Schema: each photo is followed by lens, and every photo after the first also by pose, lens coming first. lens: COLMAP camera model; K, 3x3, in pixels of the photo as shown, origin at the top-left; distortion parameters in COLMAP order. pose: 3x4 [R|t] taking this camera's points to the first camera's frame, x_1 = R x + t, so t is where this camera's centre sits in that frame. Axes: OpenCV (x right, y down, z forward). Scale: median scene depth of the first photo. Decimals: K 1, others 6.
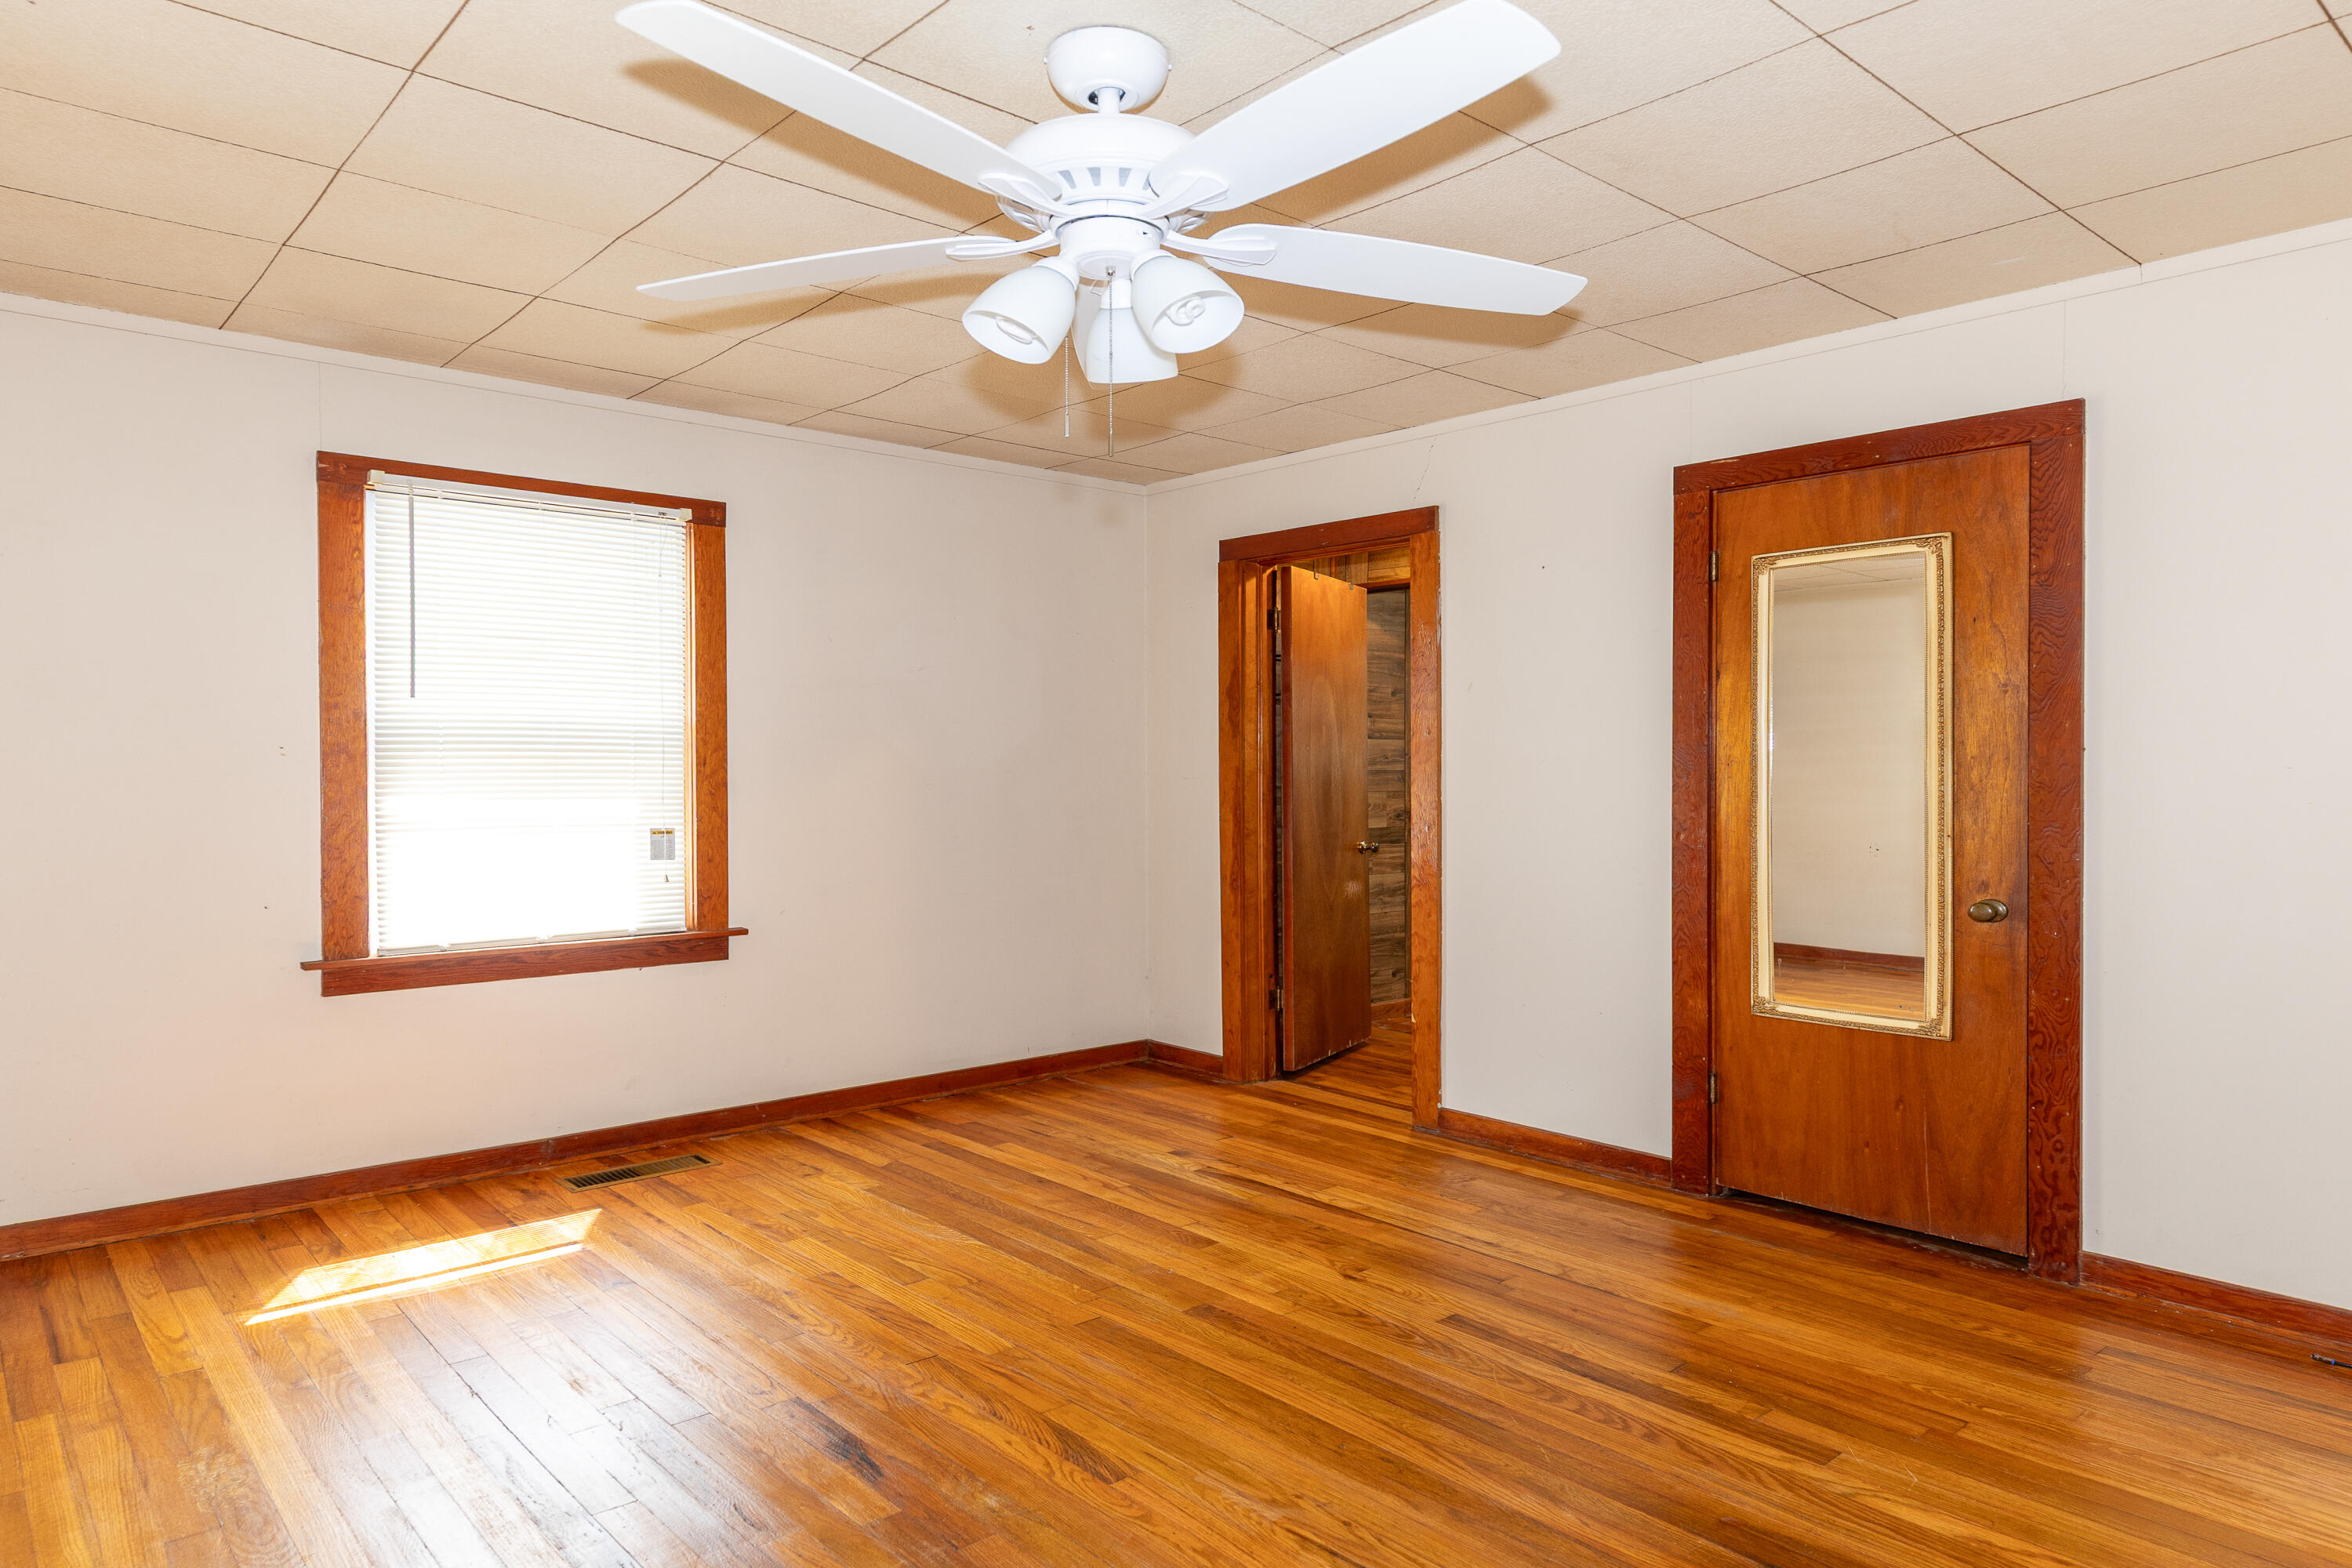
lens RADIAL K [[1219.9, 0, 1158.0], [0, 1219.9, 777.1], [0, 0, 1]] dist [0.019436, -0.005127]
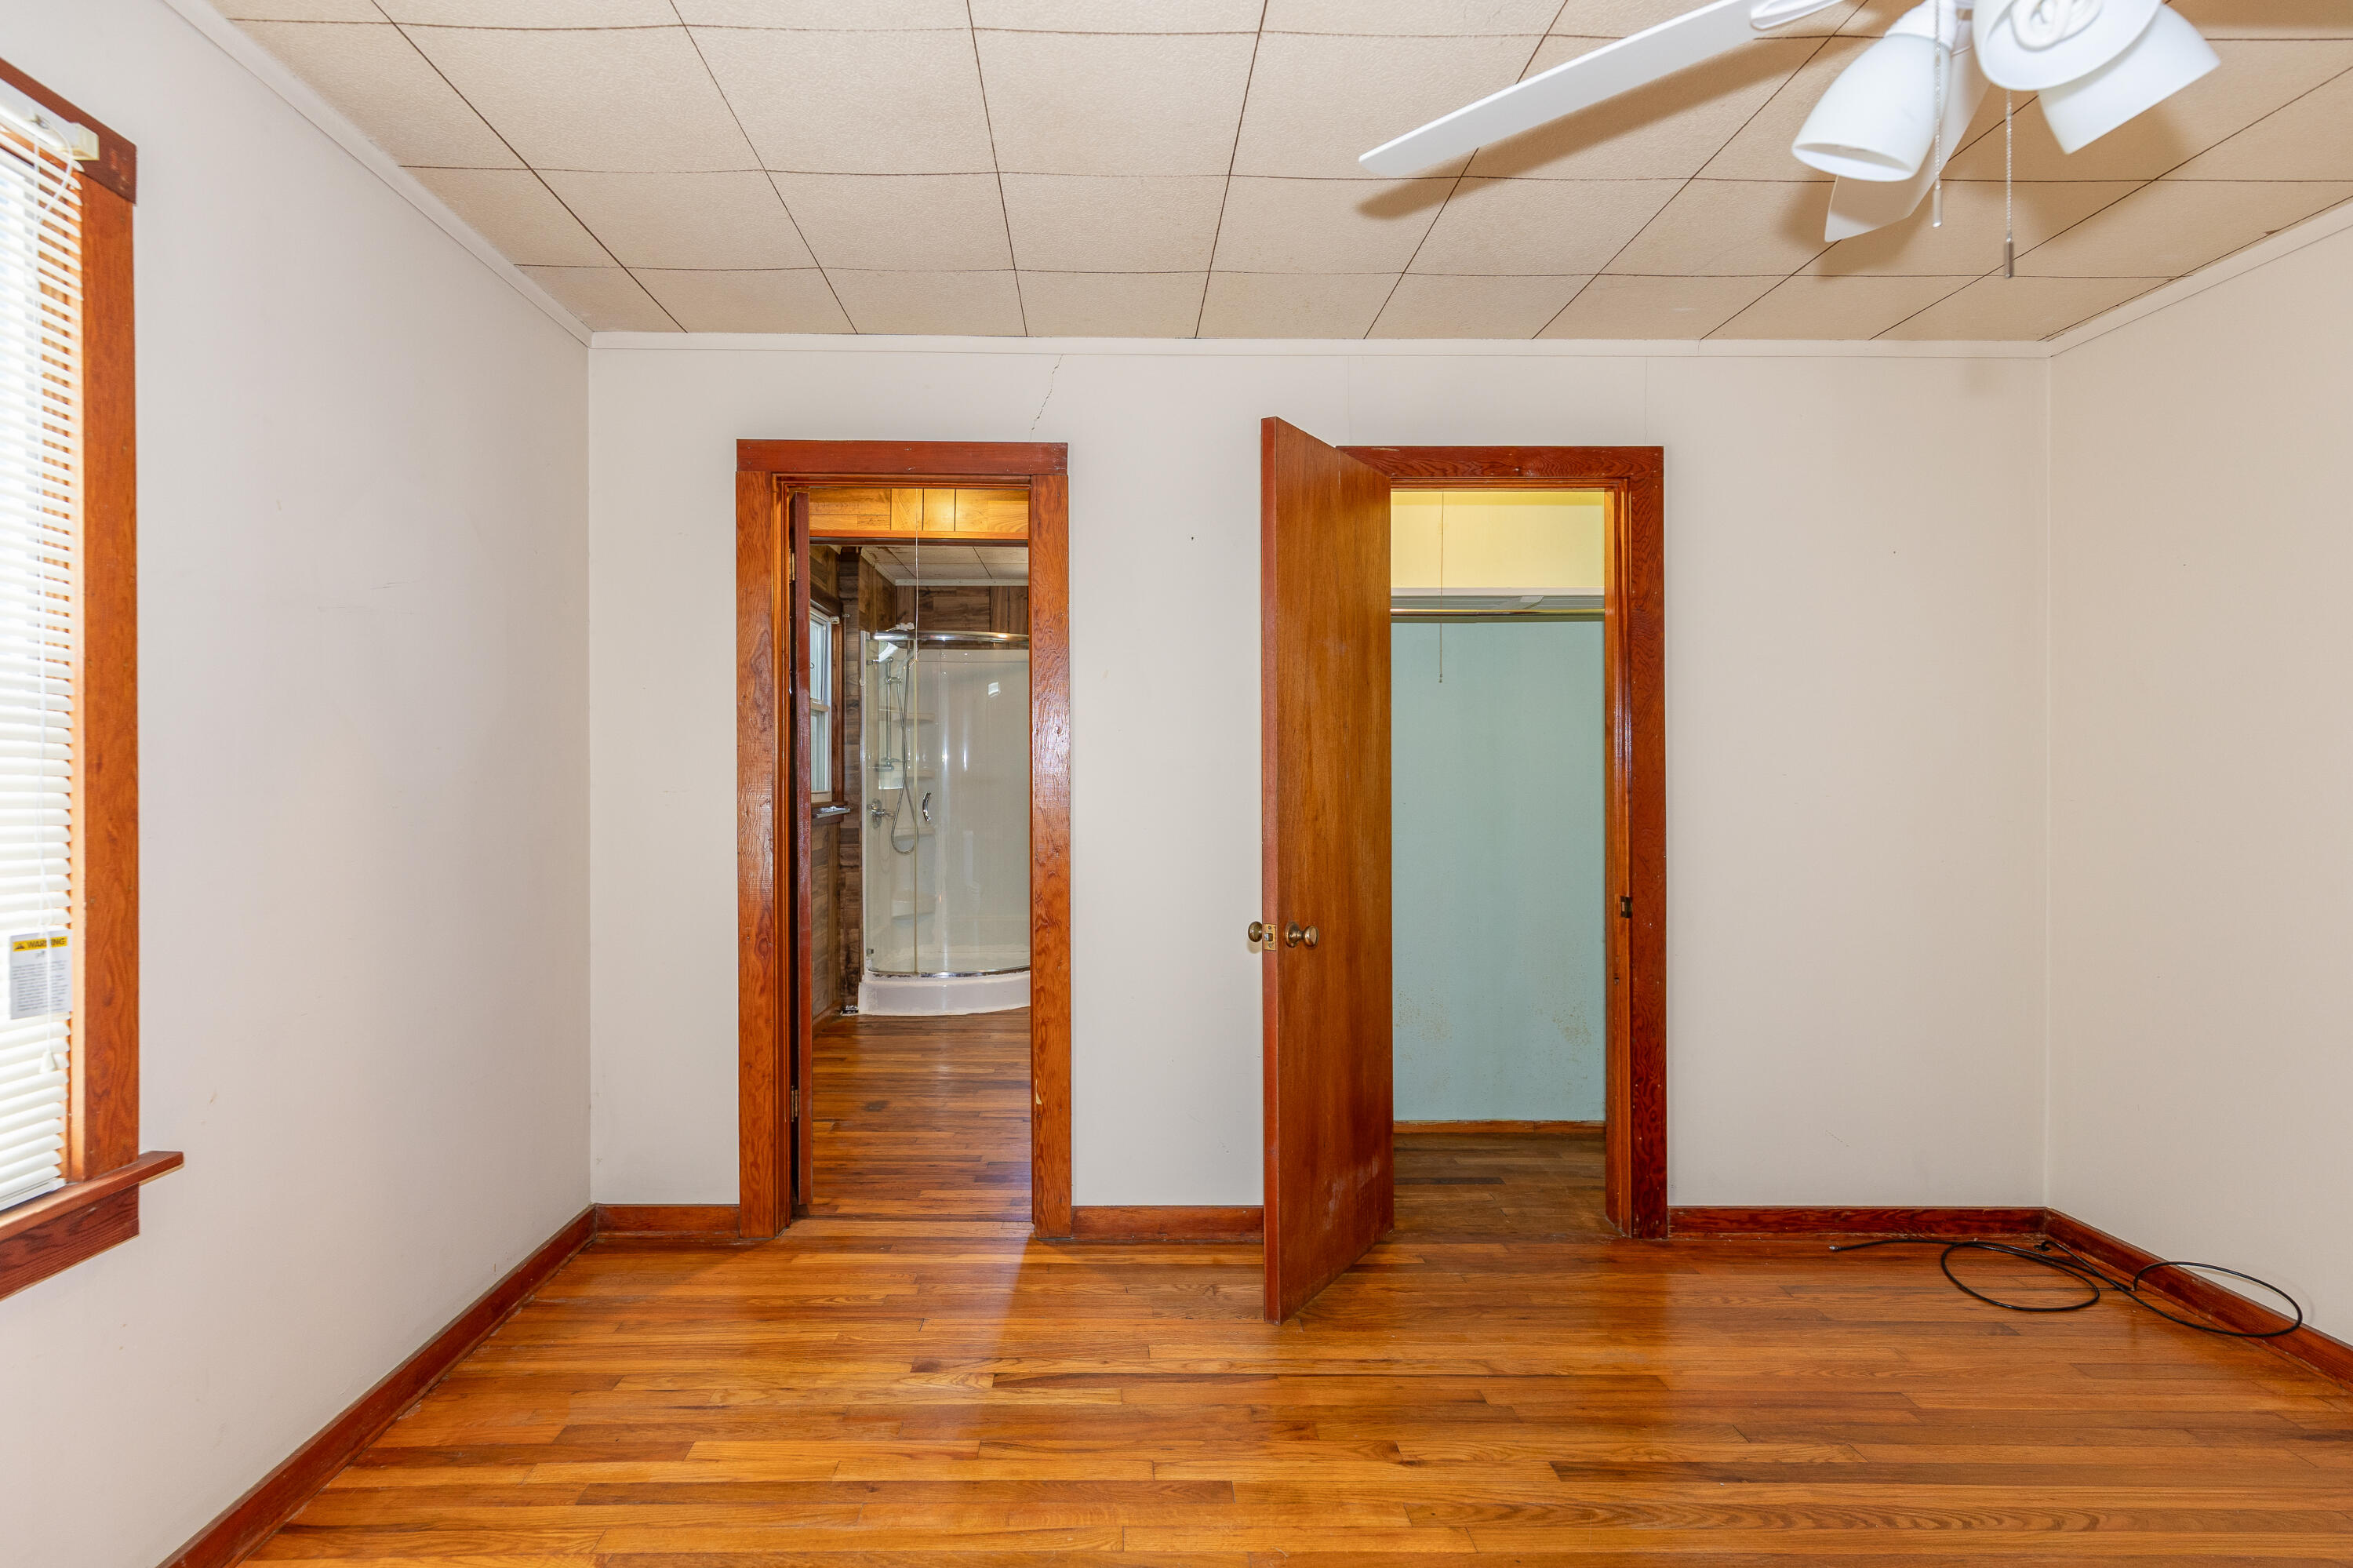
lens RADIAL K [[1351.3, 0, 1124.6], [0, 1351.3, 767.4], [0, 0, 1]] dist [0.015373, -0.002051]
pose [[0.713024, 0.003650, 0.701130, -0.432469], [0.006676, 0.999906, -0.011995, -0.002685], [-0.701108, 0.013234, 0.712932, 0.423775]]
